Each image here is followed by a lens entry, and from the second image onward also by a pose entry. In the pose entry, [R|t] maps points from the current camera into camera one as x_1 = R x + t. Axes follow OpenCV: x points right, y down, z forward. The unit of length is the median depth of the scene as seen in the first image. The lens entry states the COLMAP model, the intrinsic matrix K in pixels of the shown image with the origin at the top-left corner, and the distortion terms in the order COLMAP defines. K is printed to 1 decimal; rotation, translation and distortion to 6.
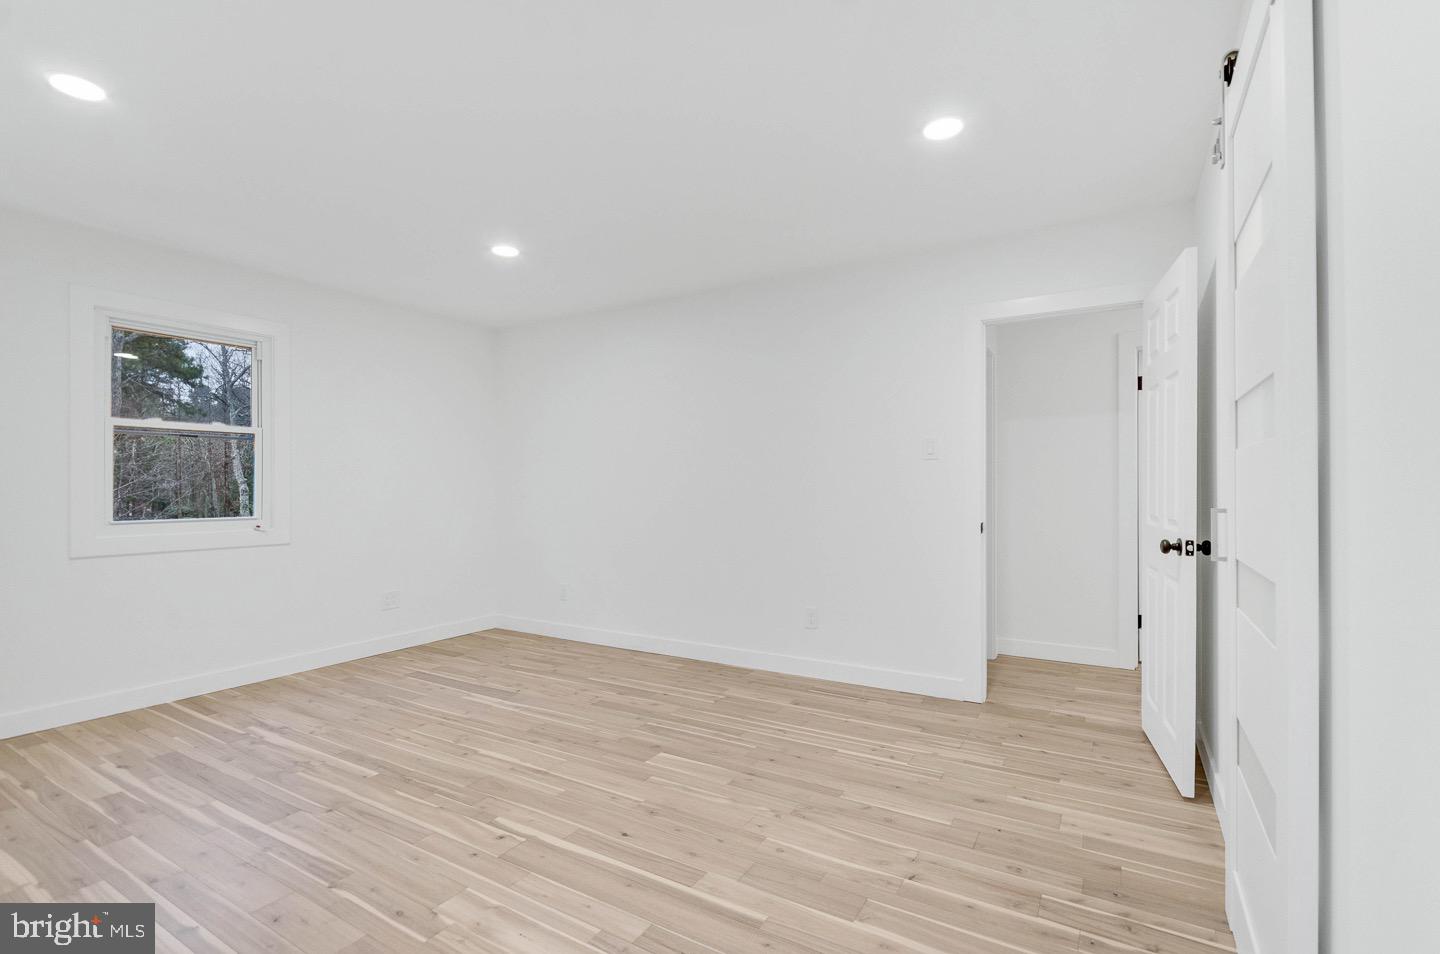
lens RADIAL K [[655.3, 0, 720.7], [0, 655.3, 483.9], [0, 0, 1]] dist [0.000100, -0.001430]
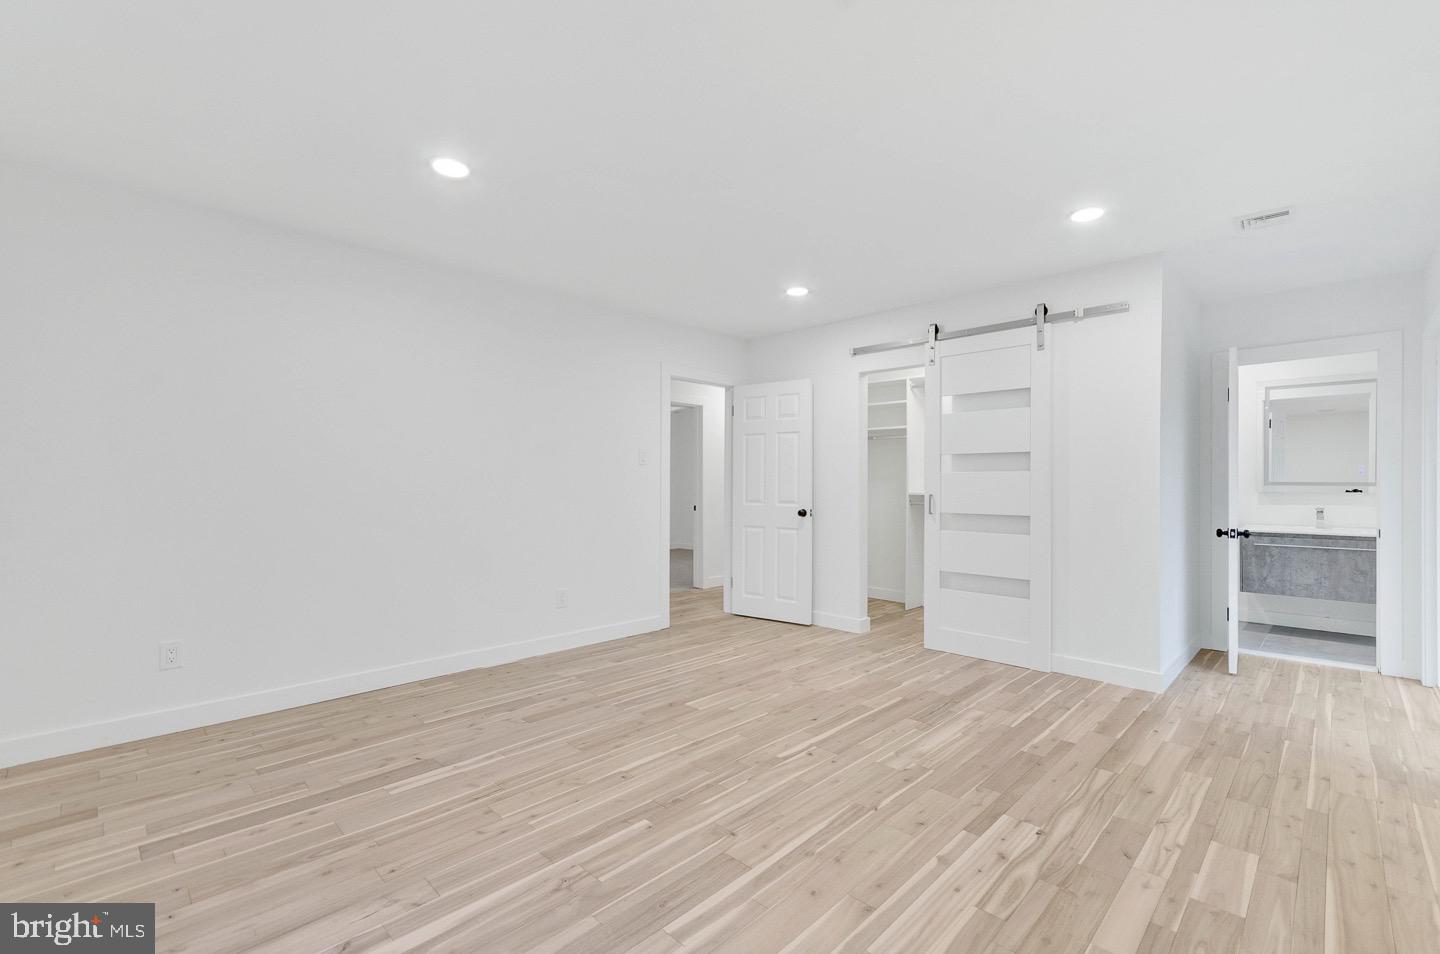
lens RADIAL K [[630.9, 0, 712.5], [0, 630.9, 478.0], [0, 0, 1]] dist [0.004307, 0.000695]
pose [[0.239061, 0.016403, 0.970866, -1.164106], [-0.011091, 0.999838, -0.014161, 0.011191], [-0.970941, -0.007382, 0.239204, 0.650213]]
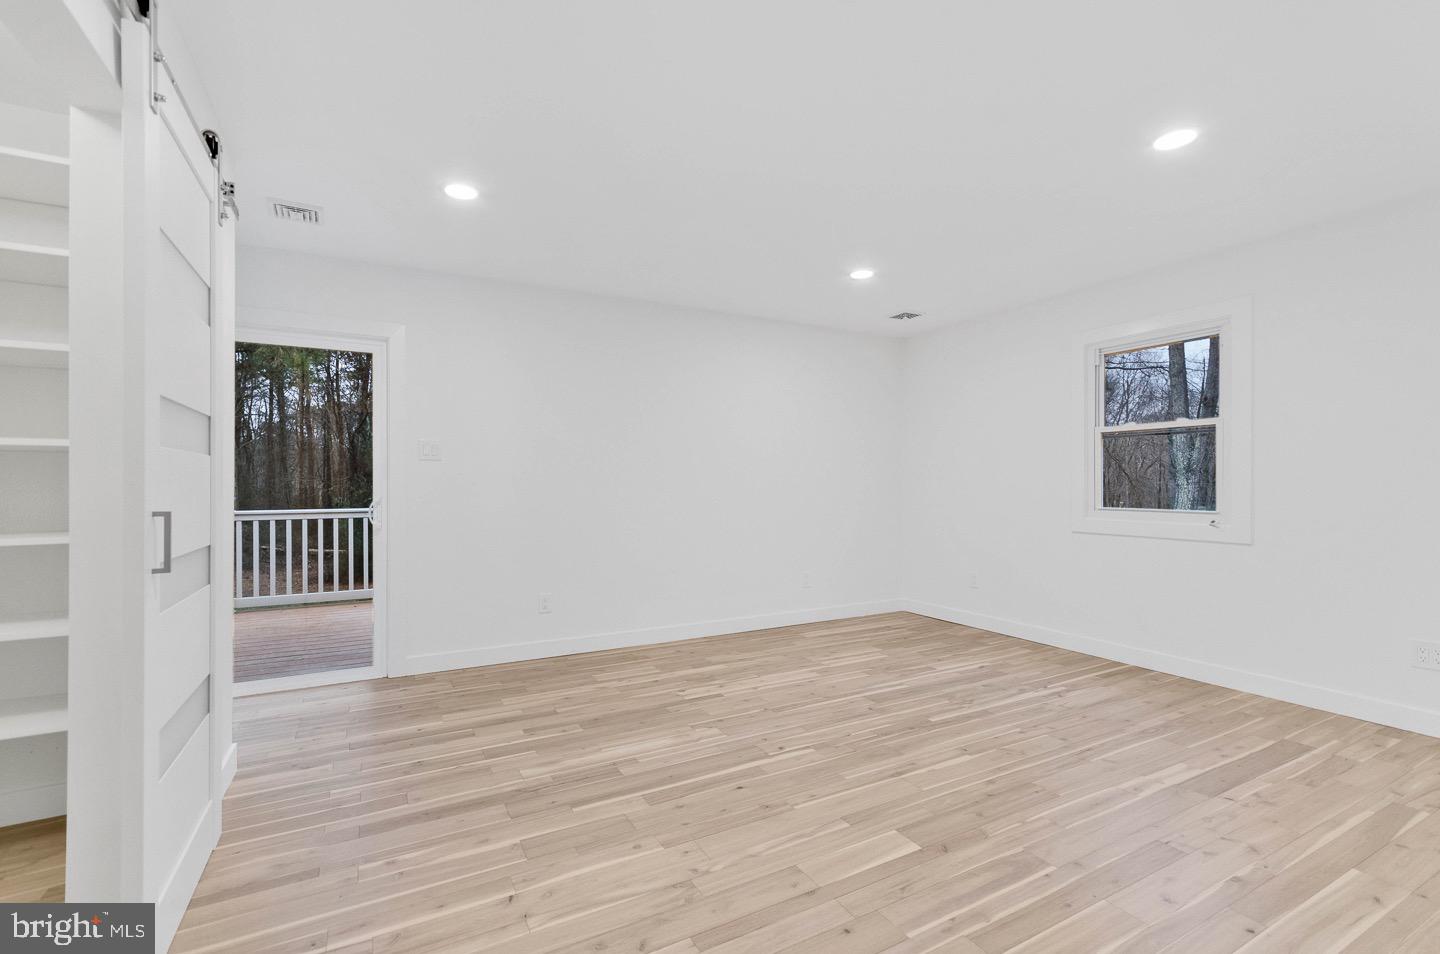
lens RADIAL K [[630.9, 0, 716.2], [0, 630.9, 482.8], [0, 0, 1]] dist [0.004307, 0.000695]
pose [[-0.503416, 0.002097, -0.864042, 0.601418], [0.009364, 0.999952, -0.003029, 0.006599], [0.863993, -0.009616, -0.503411, 1.115059]]
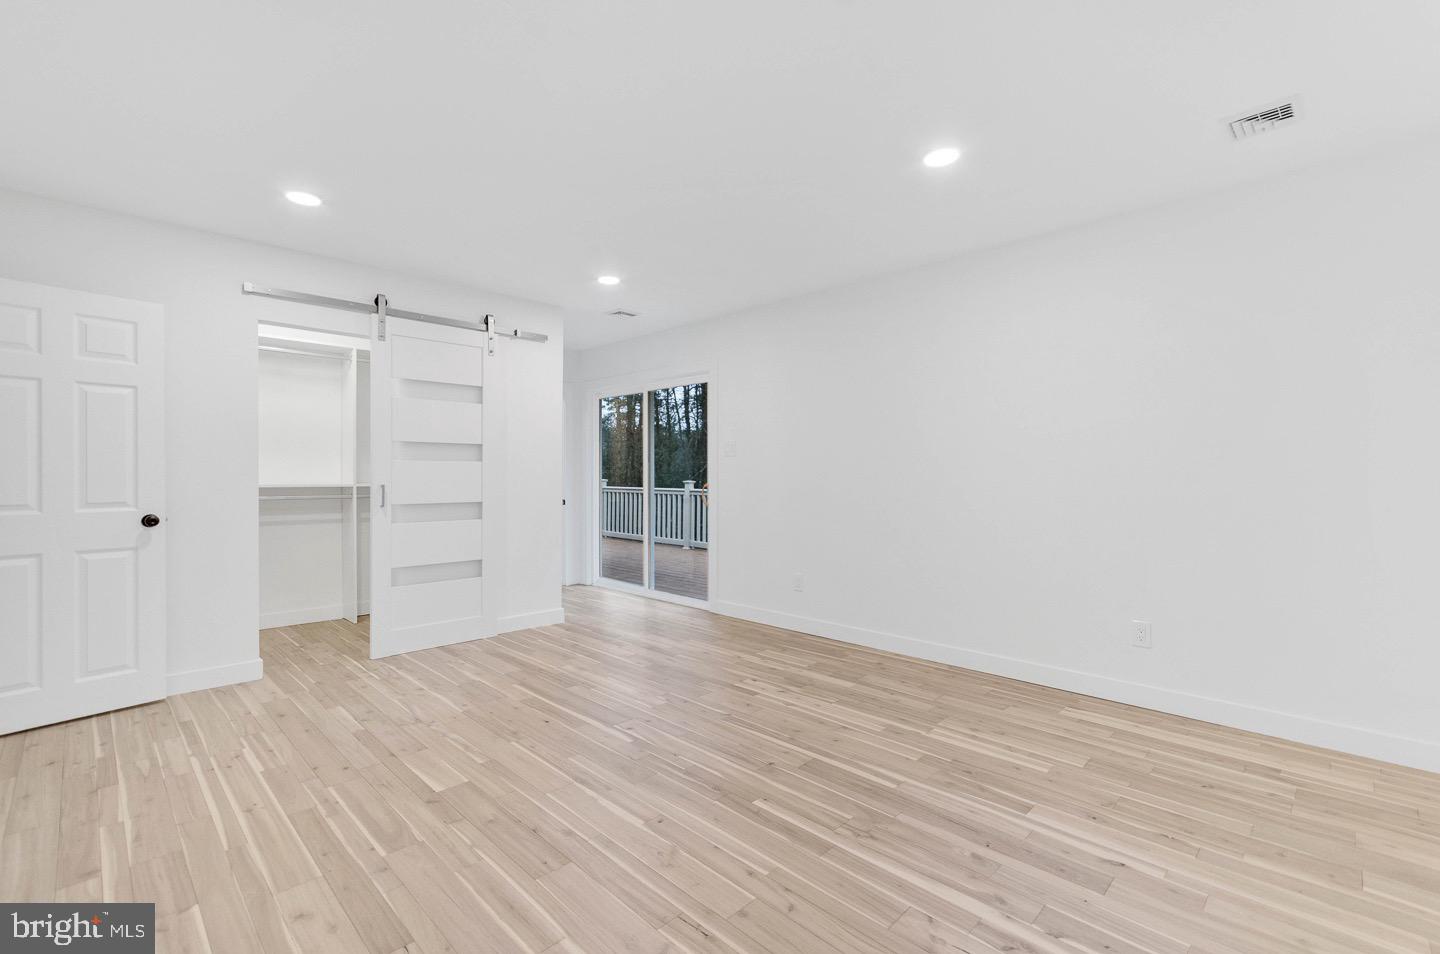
lens RADIAL K [[630.9, 0, 726.2], [0, 630.9, 481.1], [0, 0, 1]] dist [0.004307, 0.000695]
pose [[-0.973116, 0.002420, 0.230304, -0.610644], [0.002999, 0.999993, 0.002164, 0.013401], [-0.230297, 0.002797, -0.973116, 1.631525]]
